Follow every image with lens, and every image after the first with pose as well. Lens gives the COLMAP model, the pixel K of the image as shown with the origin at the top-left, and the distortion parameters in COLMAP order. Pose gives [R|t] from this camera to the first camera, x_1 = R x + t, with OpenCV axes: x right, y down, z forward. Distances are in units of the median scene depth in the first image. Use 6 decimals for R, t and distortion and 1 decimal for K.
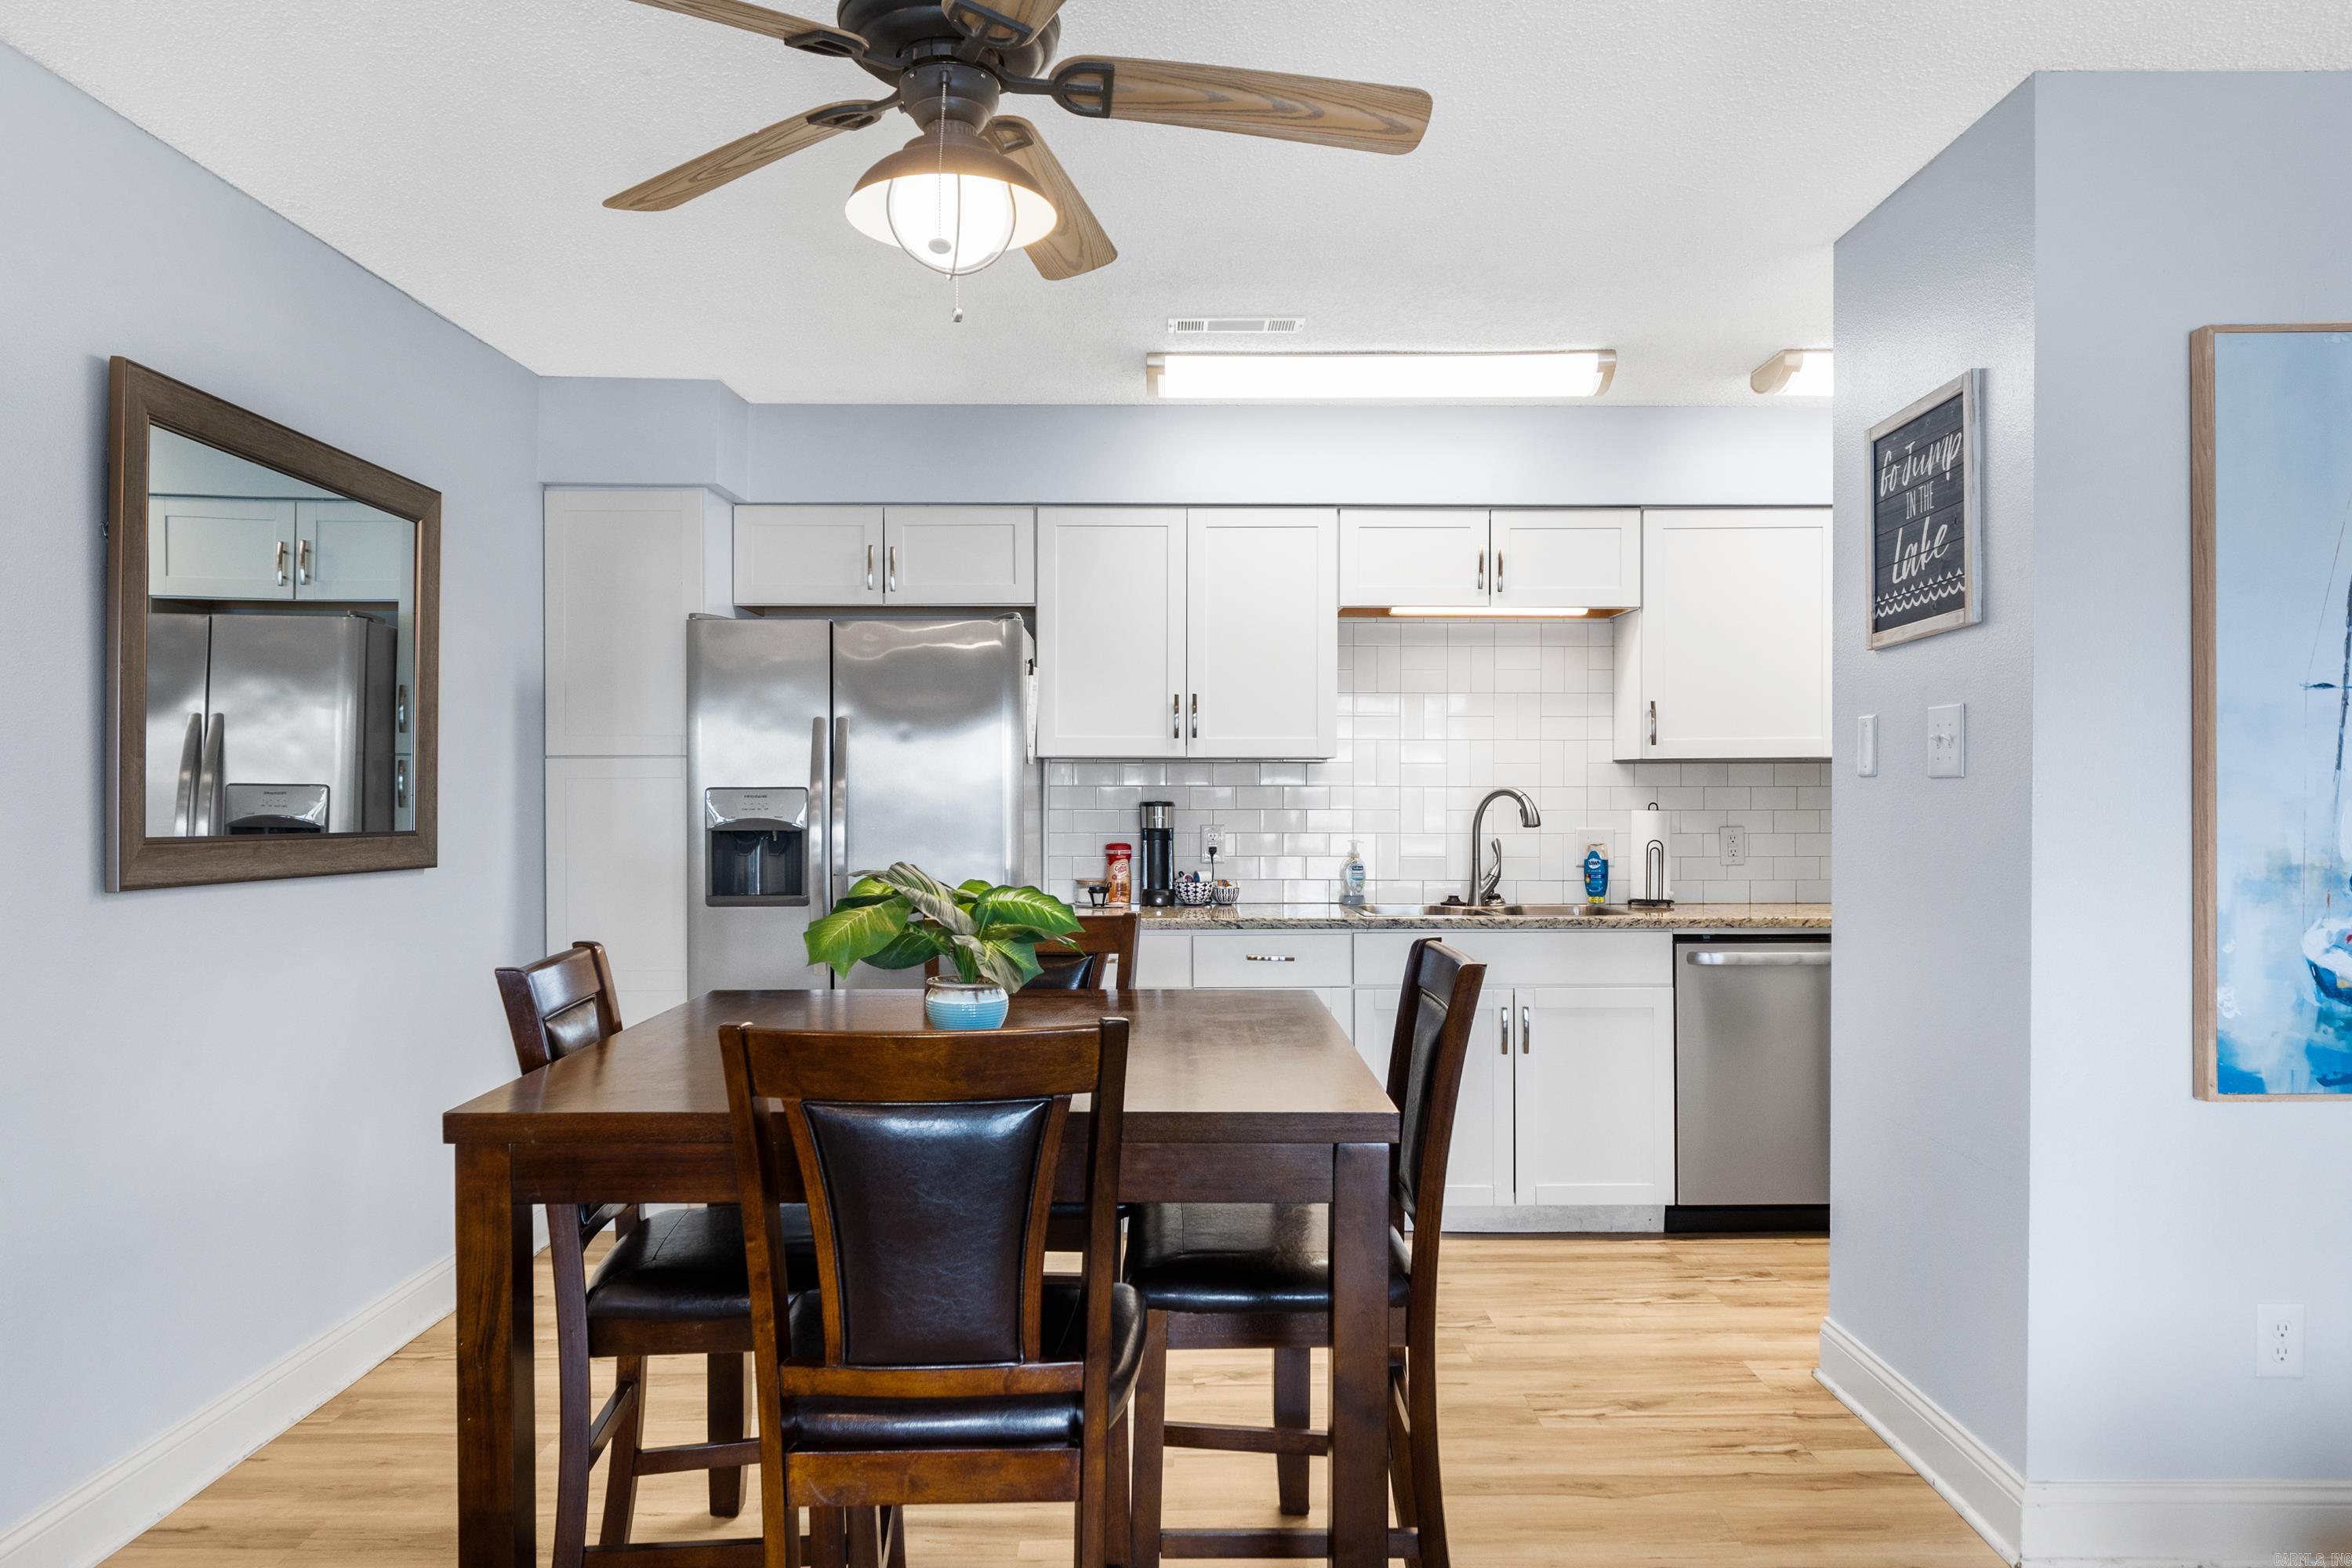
lens RADIAL K [[1602.9, 0, 1167.2], [0, 1602.9, 814.2], [0, 0, 1]] dist [-0.014019, 0.005656]
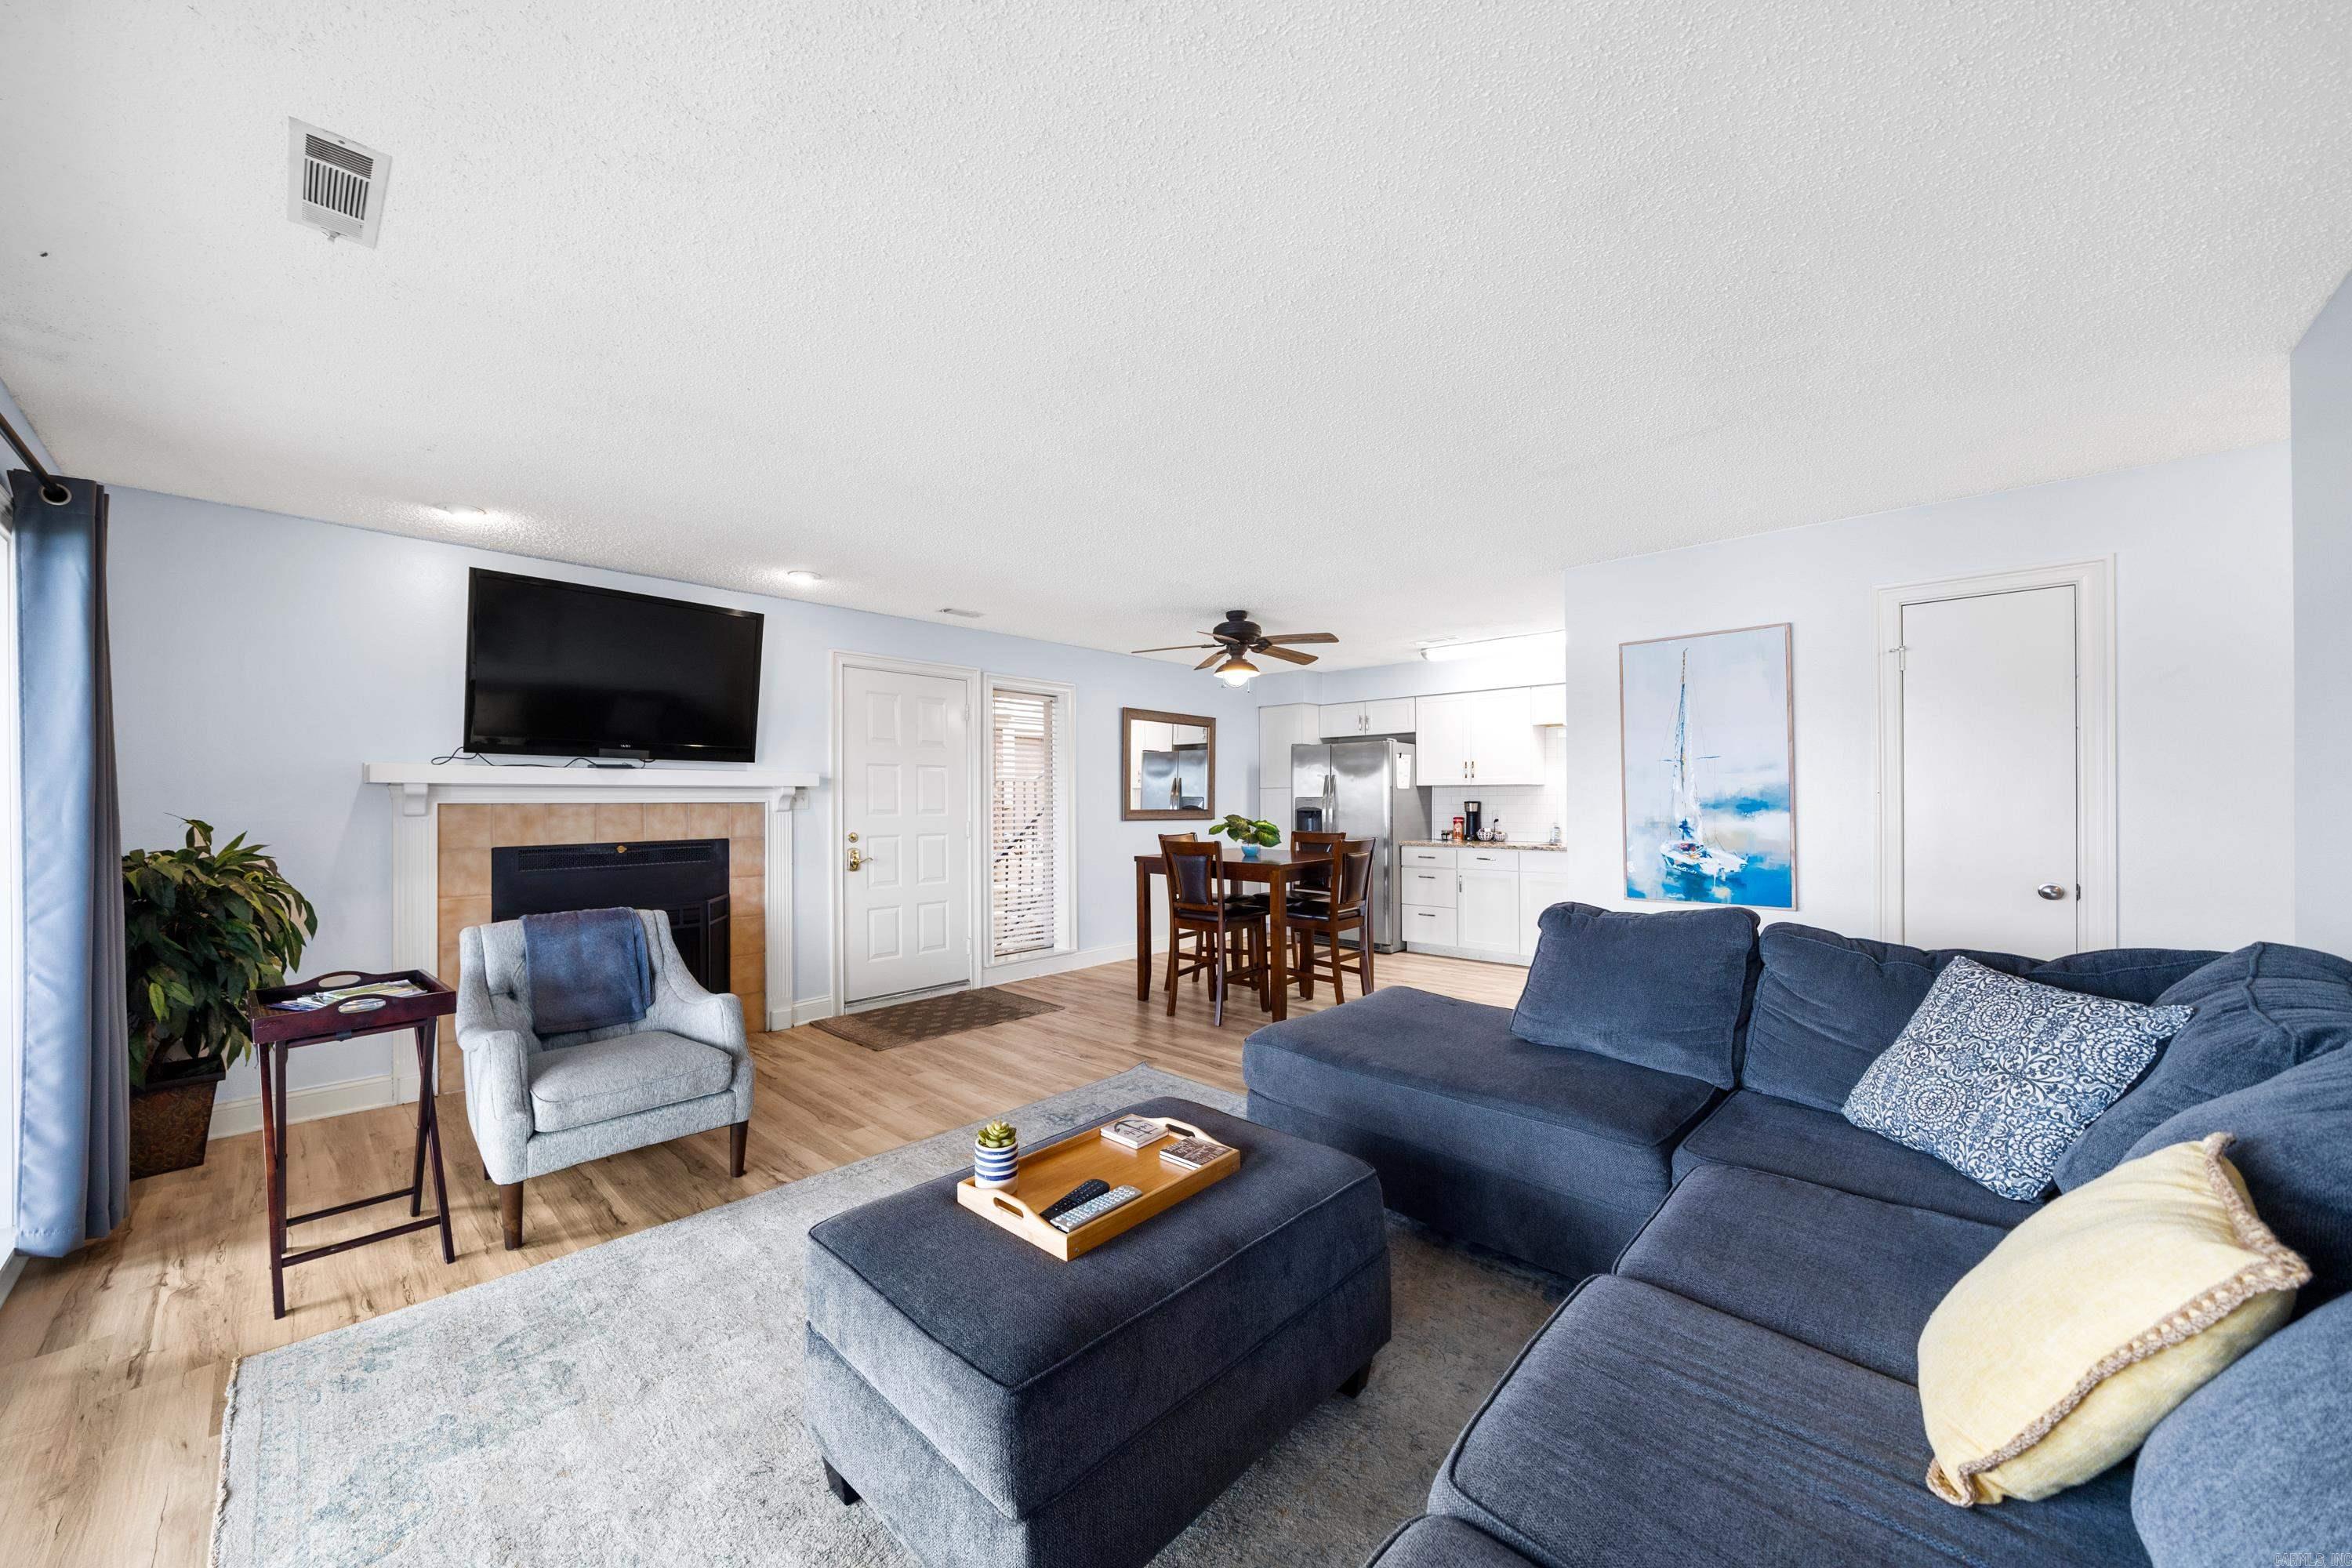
lens RADIAL K [[815.9, 0, 1063.1], [0, 815.9, 798.2], [0, 0, 1]] dist [-0.005330, 0.000185]
pose [[0.675053, -0.003727, -0.737760, 0.617602], [-0.006358, 0.999921, -0.010870, 0.007253], [0.737742, 0.012028, 0.674976, -0.469336]]
